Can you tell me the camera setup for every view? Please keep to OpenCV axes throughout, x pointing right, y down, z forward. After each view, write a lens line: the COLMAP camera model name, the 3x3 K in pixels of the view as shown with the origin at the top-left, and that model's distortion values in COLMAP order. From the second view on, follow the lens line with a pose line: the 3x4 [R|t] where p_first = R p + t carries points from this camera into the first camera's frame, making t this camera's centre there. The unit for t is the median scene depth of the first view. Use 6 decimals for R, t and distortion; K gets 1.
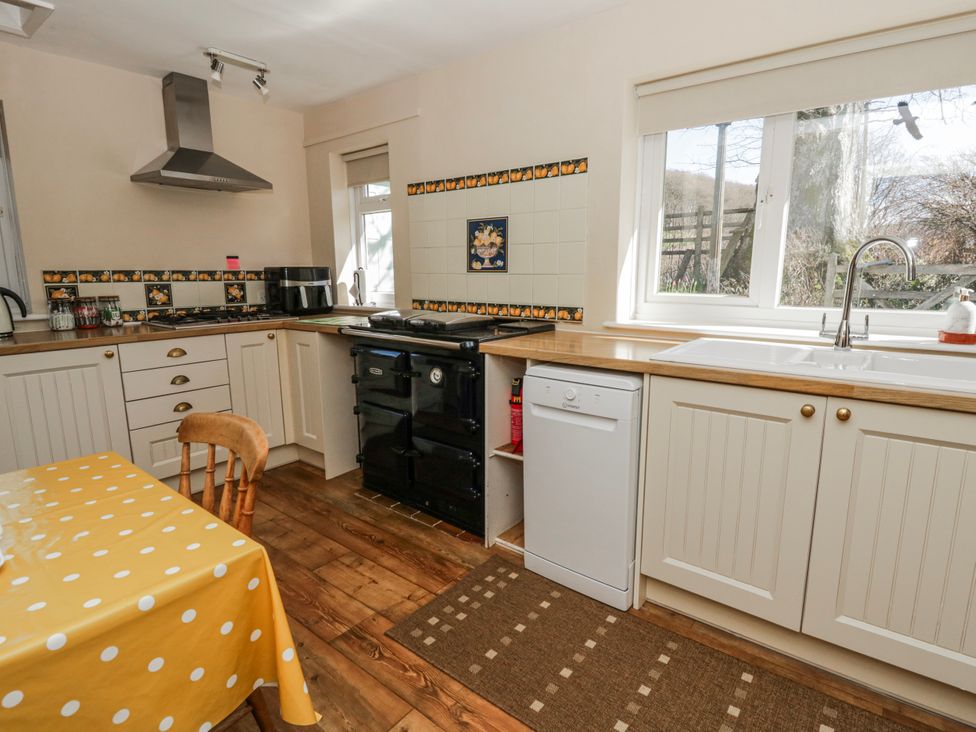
lens RADIAL K [[516.6, 0, 490.6], [0, 516.6, 364.4], [0, 0, 1]] dist [-0.003392, -0.010388]
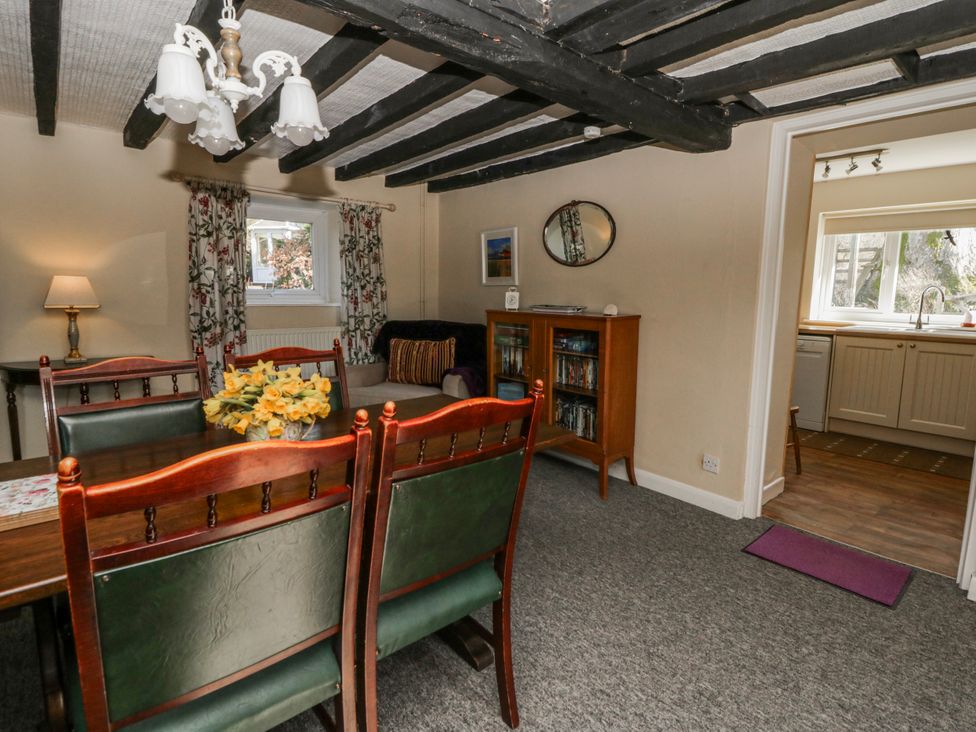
lens RADIAL K [[516.6, 0, 486.4], [0, 516.6, 357.8], [0, 0, 1]] dist [-0.003392, -0.010388]
pose [[0.982266, 0.045692, -0.181842, -0.635684], [-0.054014, 0.997695, -0.041078, 0.223381], [0.179546, 0.050172, 0.982469, -1.250698]]
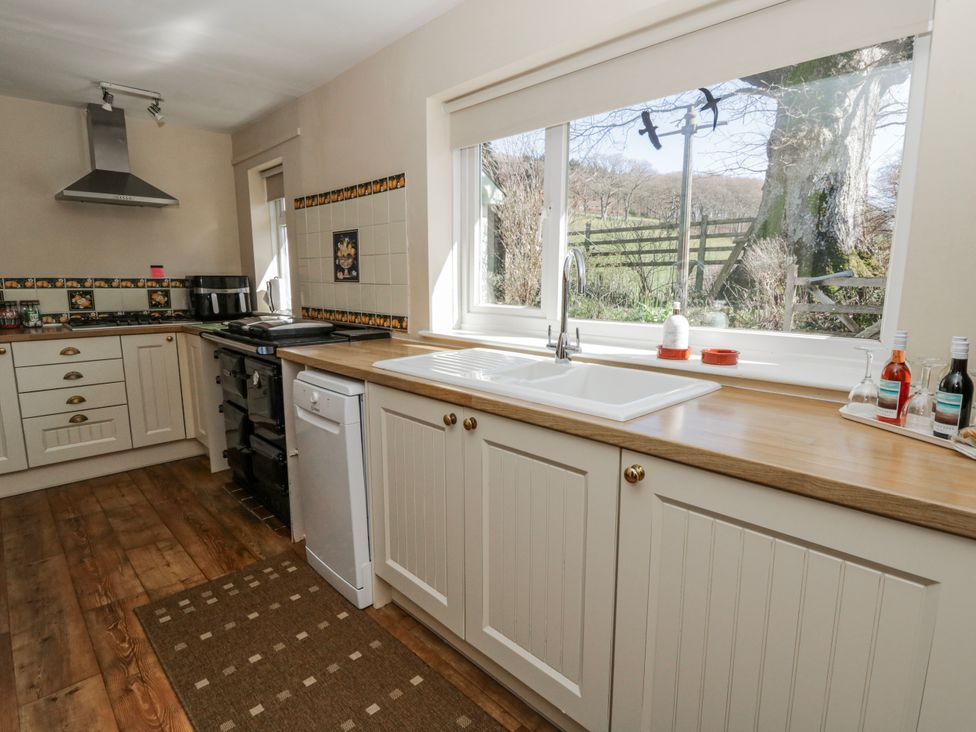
lens RADIAL K [[516.6, 0, 494.5], [0, 516.6, 364.2], [0, 0, 1]] dist [-0.003392, -0.010388]
pose [[0.993082, 0.026360, -0.114424, 0.446121], [-0.028368, 0.999470, -0.015951, -0.003163], [0.113943, 0.019086, 0.993304, -0.005458]]
